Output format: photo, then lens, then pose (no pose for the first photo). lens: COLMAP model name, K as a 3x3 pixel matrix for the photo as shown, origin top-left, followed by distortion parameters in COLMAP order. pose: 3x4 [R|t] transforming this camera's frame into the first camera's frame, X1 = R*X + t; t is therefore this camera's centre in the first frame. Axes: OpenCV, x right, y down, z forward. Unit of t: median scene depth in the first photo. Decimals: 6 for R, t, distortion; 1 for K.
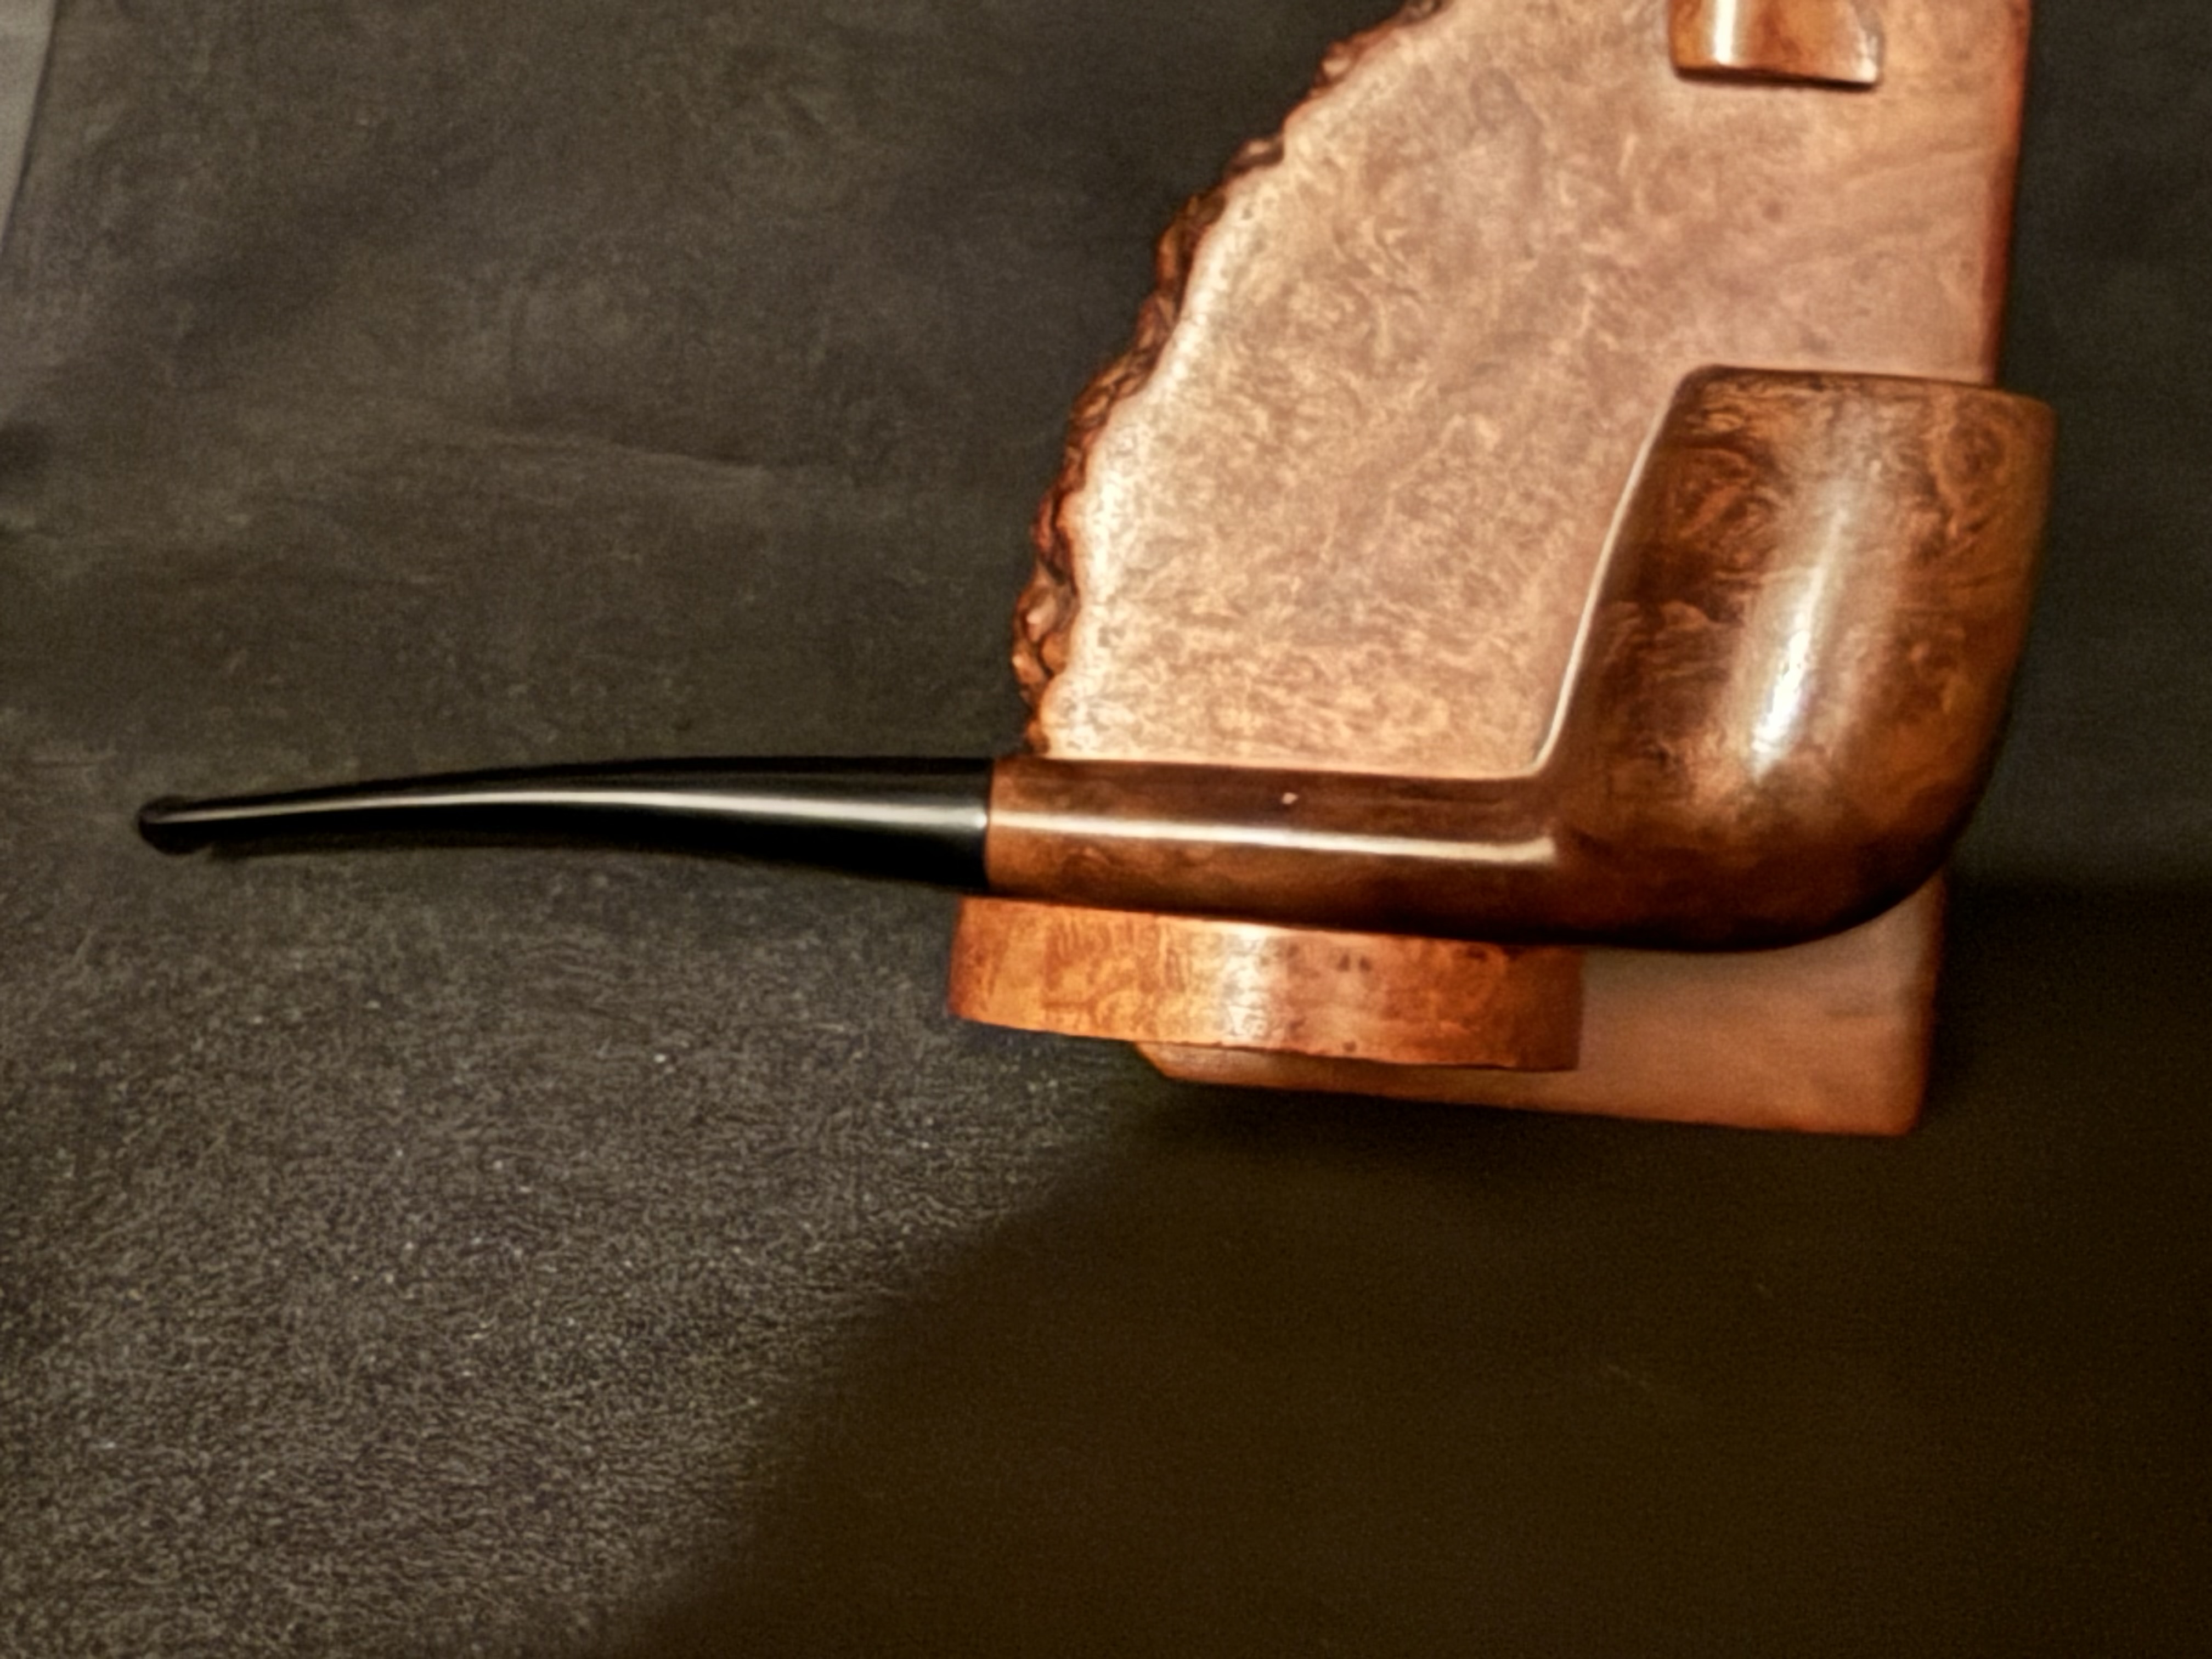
lens RADIAL K [[5137.5, 0, 1116.6], [0, 5137.5, 828.1], [0, 0, 1]] dist [0.116604, 0.000000]
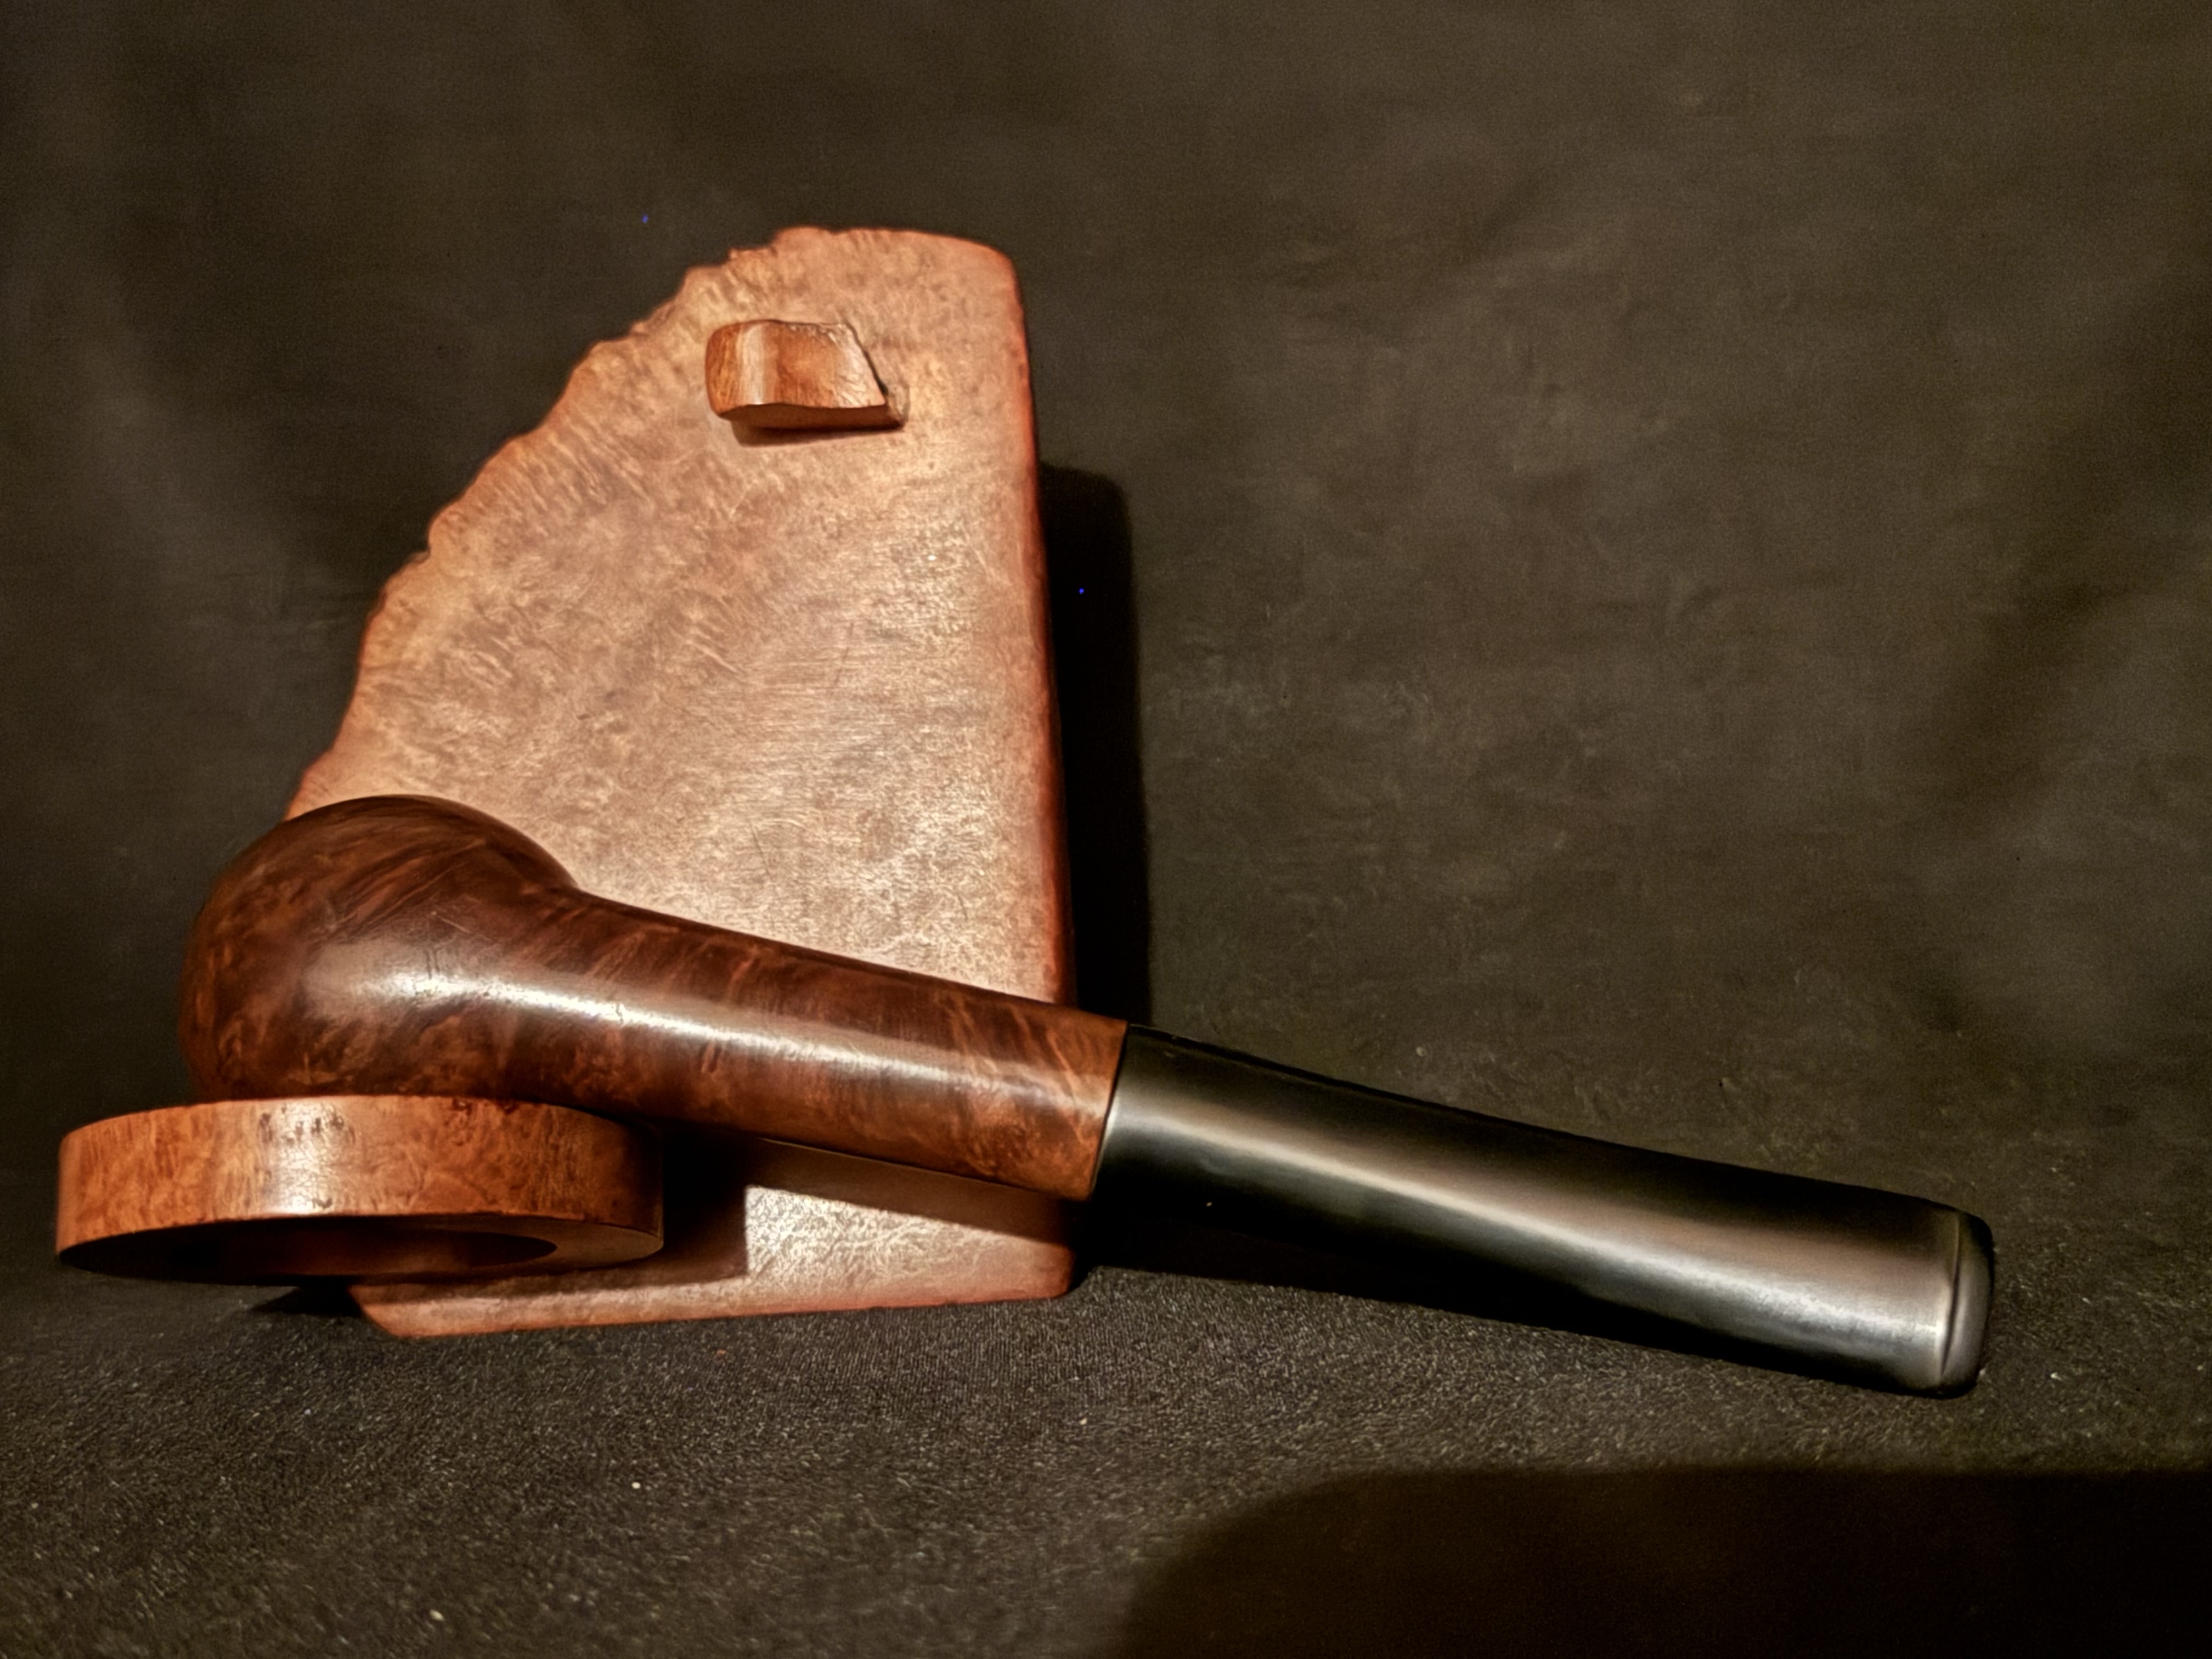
lens RADIAL K [[2803.2, 0, 1127.0], [0, 2803.2, 850.5], [0, 0, 1]] dist [0.094448, 0.000000]
pose [[0.985218, -0.155275, -0.072347, 0.230999], [0.132693, 0.958861, -0.250956, 0.124755], [0.108338, 0.237646, 0.965291, 0.393920]]
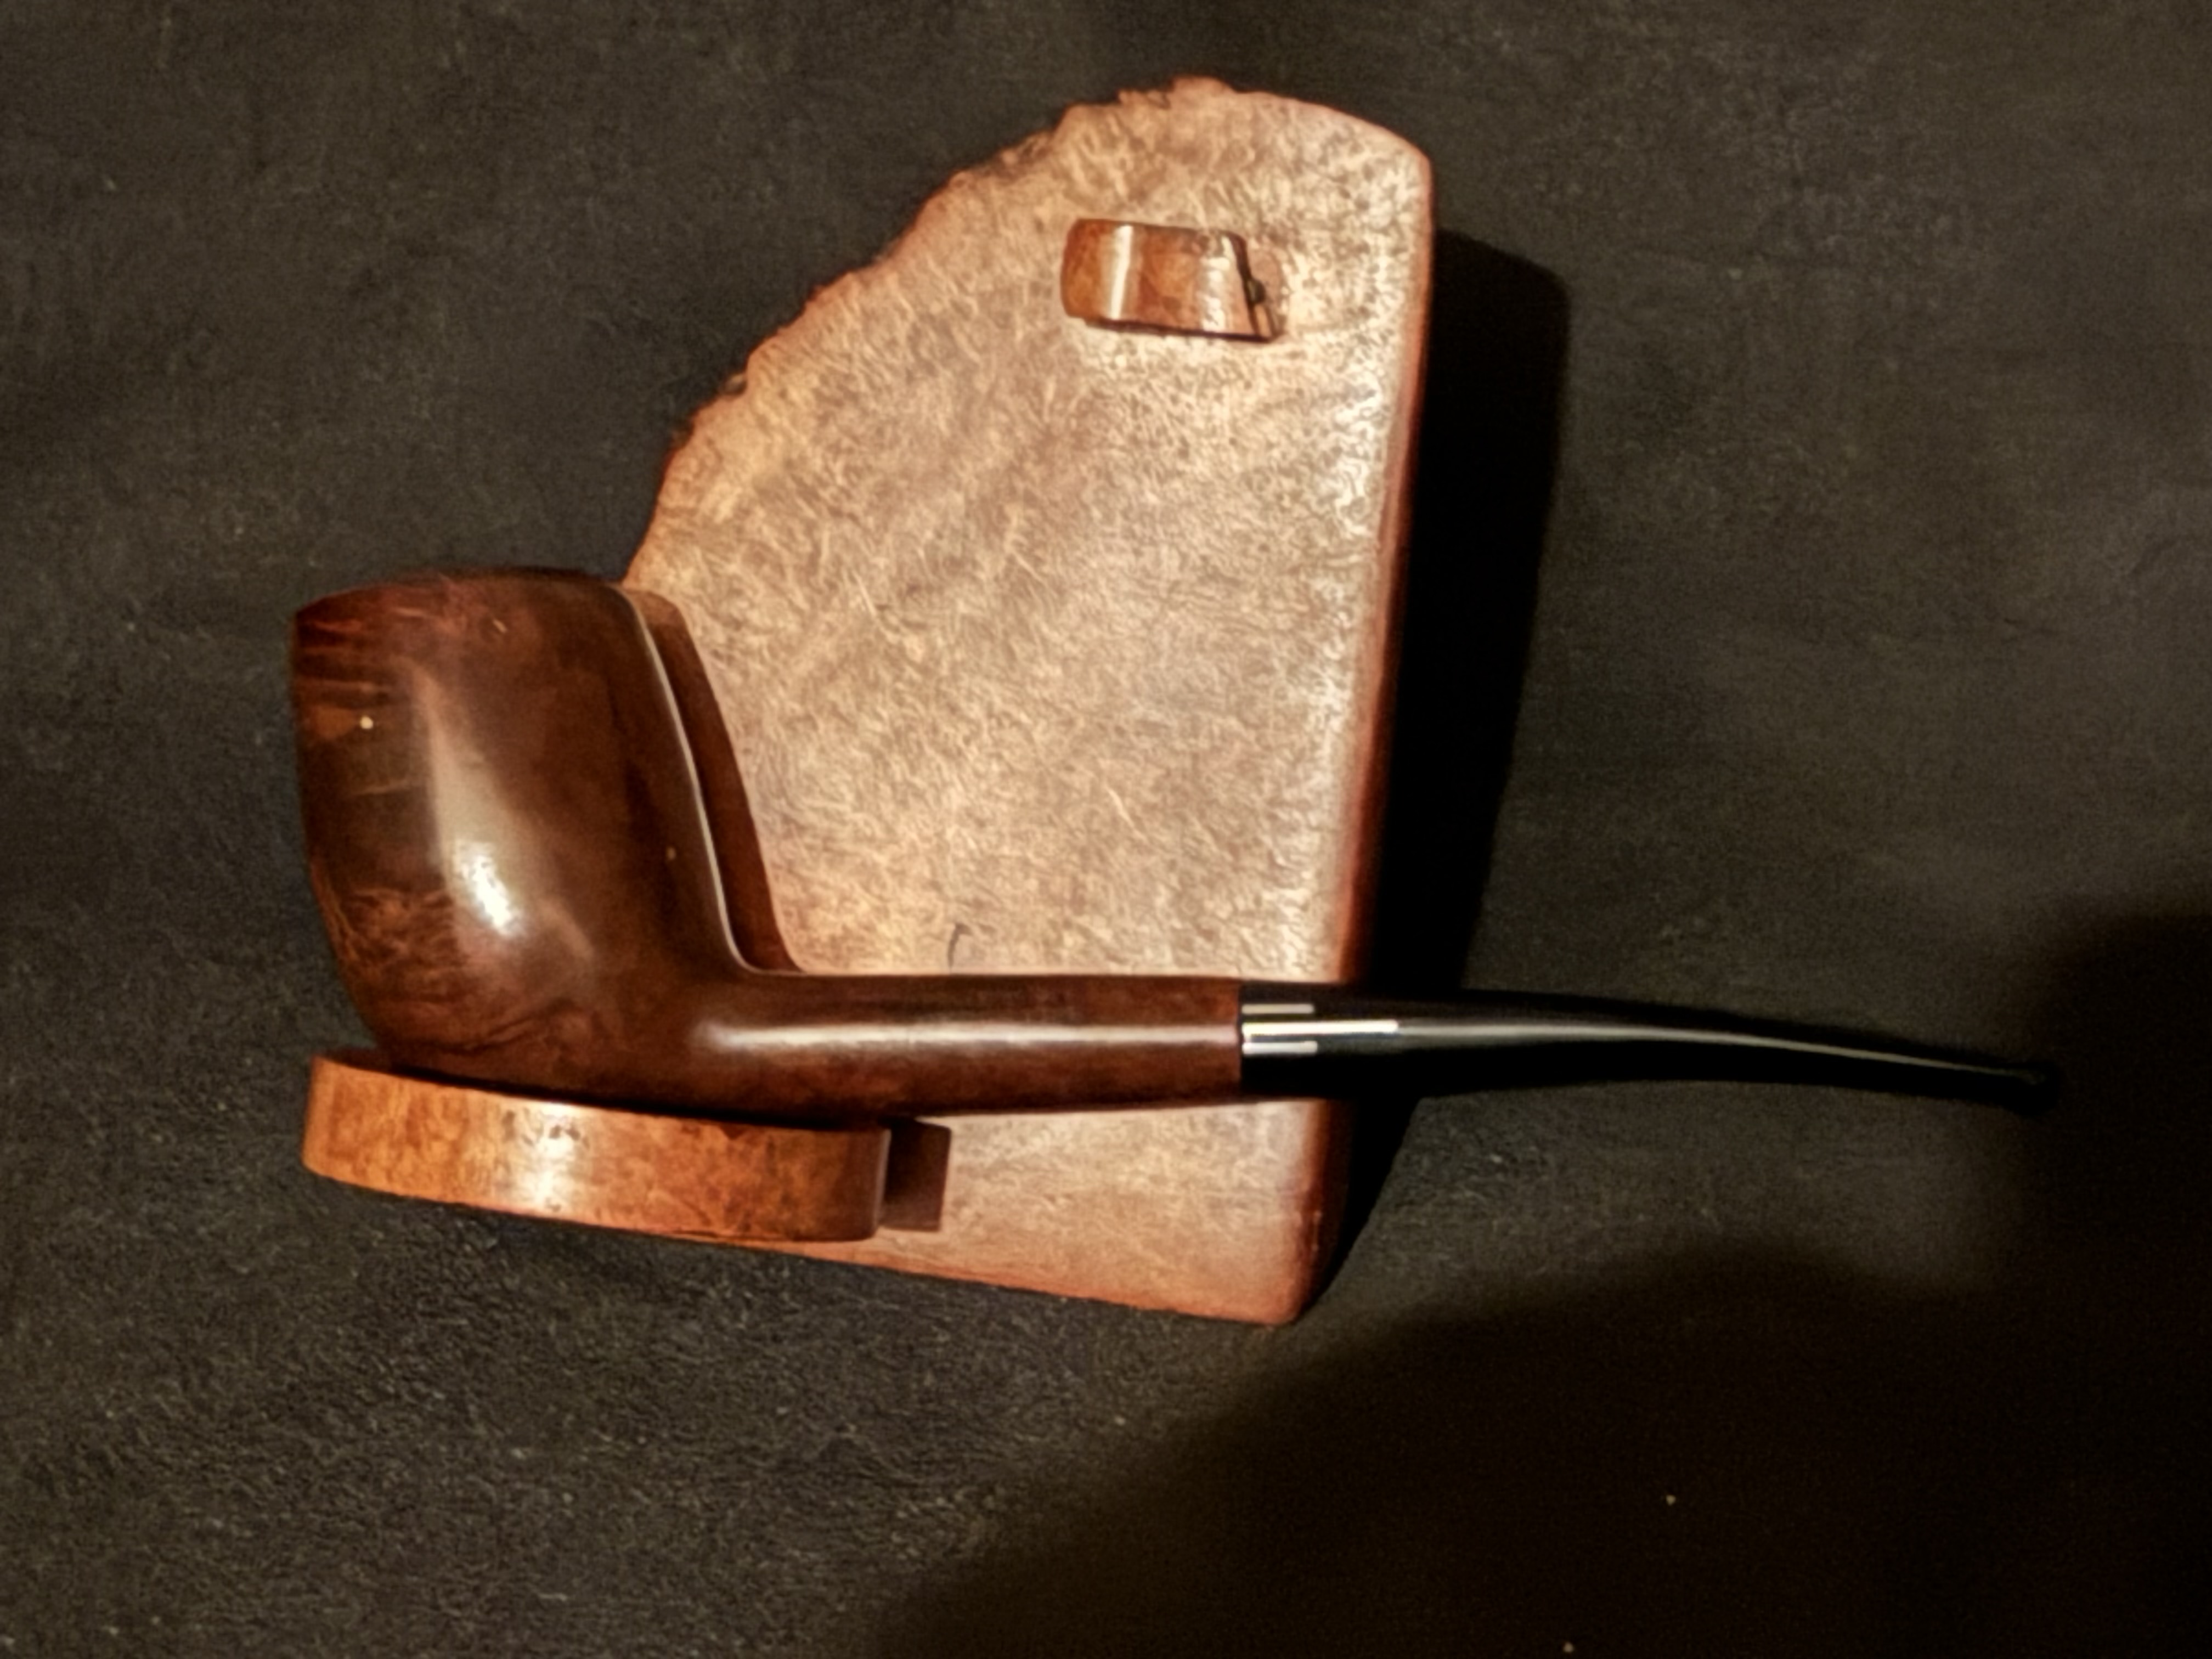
lens RADIAL K [[5137.5, 0, 1107.3], [0, 5137.5, 812.7], [0, 0, 1]] dist [0.116604, 0.000000]
pose [[0.967125, 0.045168, -0.250257, 0.384404], [-0.051218, 0.998530, -0.017712, -0.025381], [0.249090, 0.029948, 0.968017, -0.036373]]
